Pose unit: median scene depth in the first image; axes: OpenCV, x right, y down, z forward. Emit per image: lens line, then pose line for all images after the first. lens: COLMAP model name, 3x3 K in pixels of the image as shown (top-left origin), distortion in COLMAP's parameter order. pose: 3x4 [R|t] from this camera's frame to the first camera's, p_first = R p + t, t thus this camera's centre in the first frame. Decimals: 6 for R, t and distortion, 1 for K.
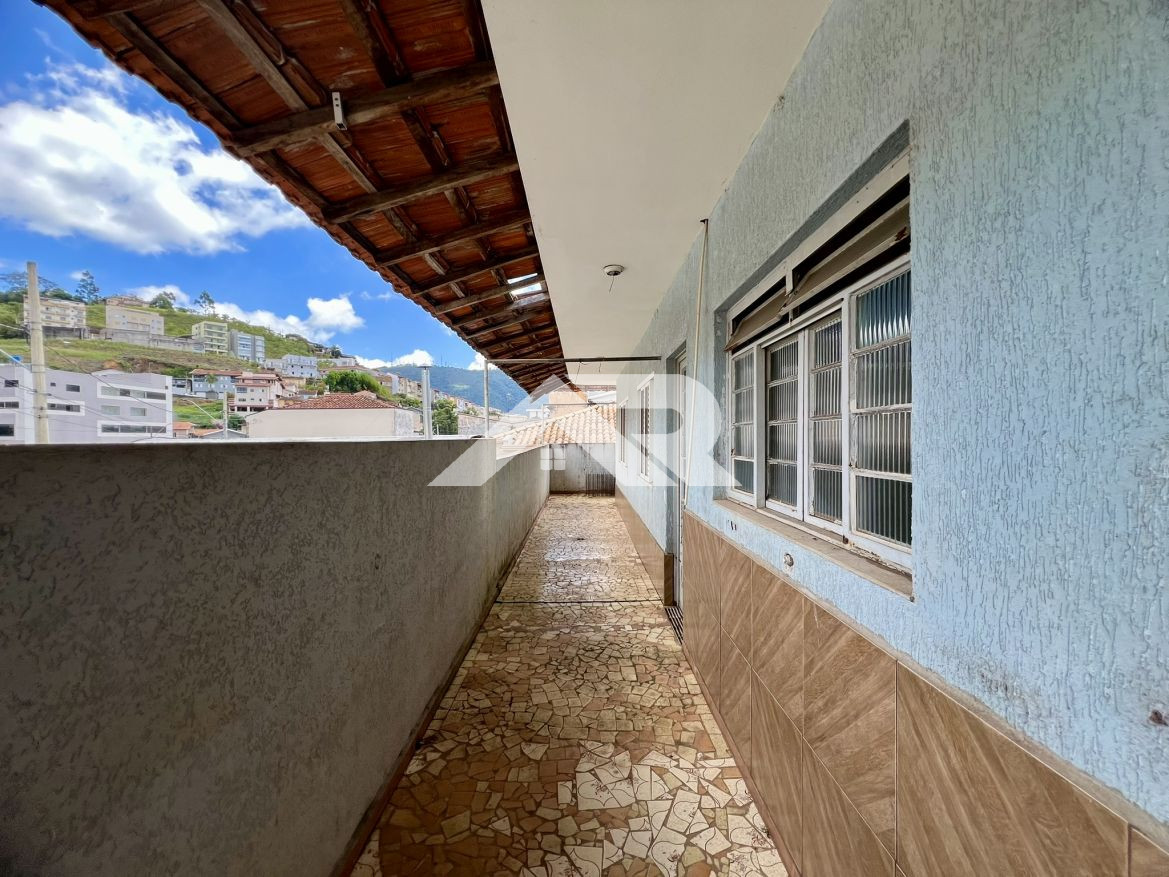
lens RADIAL K [[470.0, 0, 584.5], [0, 470.0, 438.5], [0, 0, 1]] dist [0.000070, 0.000012]
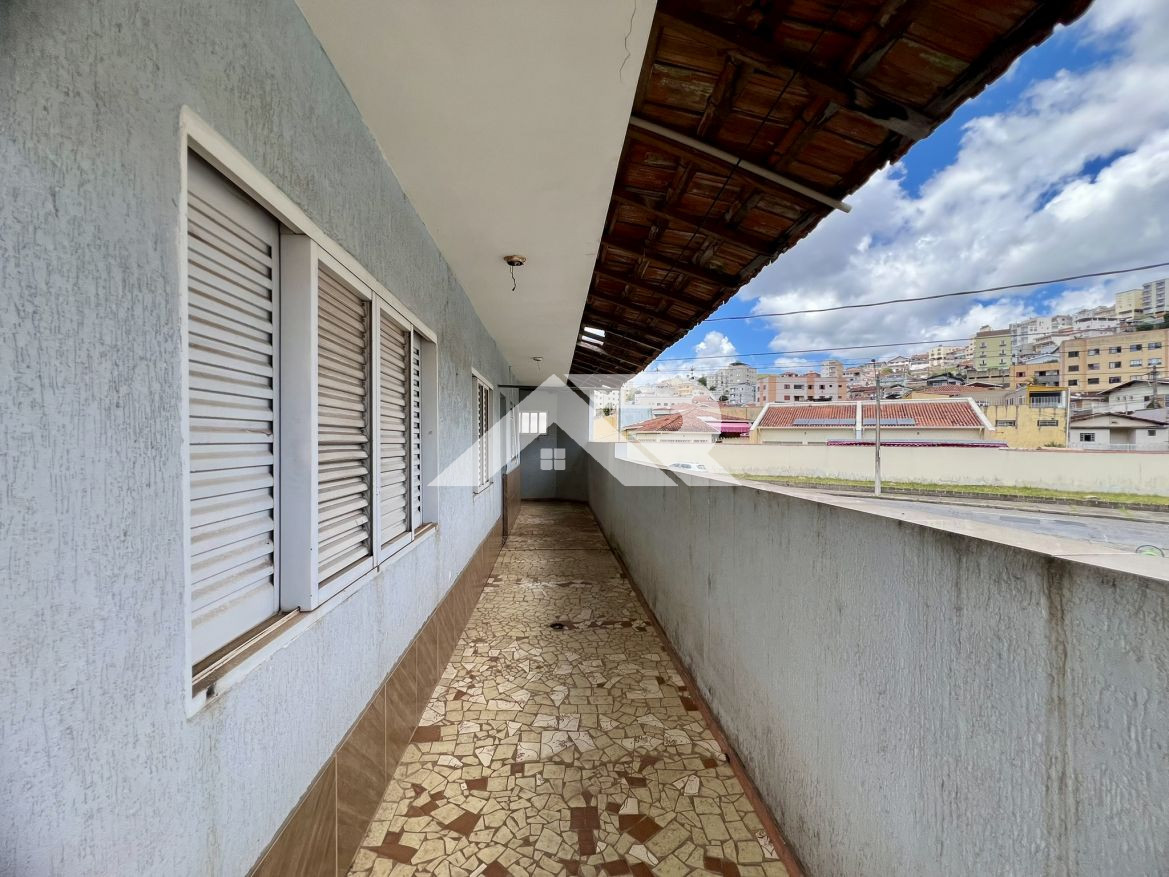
lens RADIAL K [[464.8, 0, 584.5], [0, 464.8, 438.5], [0, 0, 1]] dist [-0.001510, -0.000163]
pose [[-0.997762, -0.002611, -0.066816, -0.002908], [-0.001986, 0.999954, -0.009420, -0.000677], [0.066837, -0.009266, -0.997721, 1.872389]]
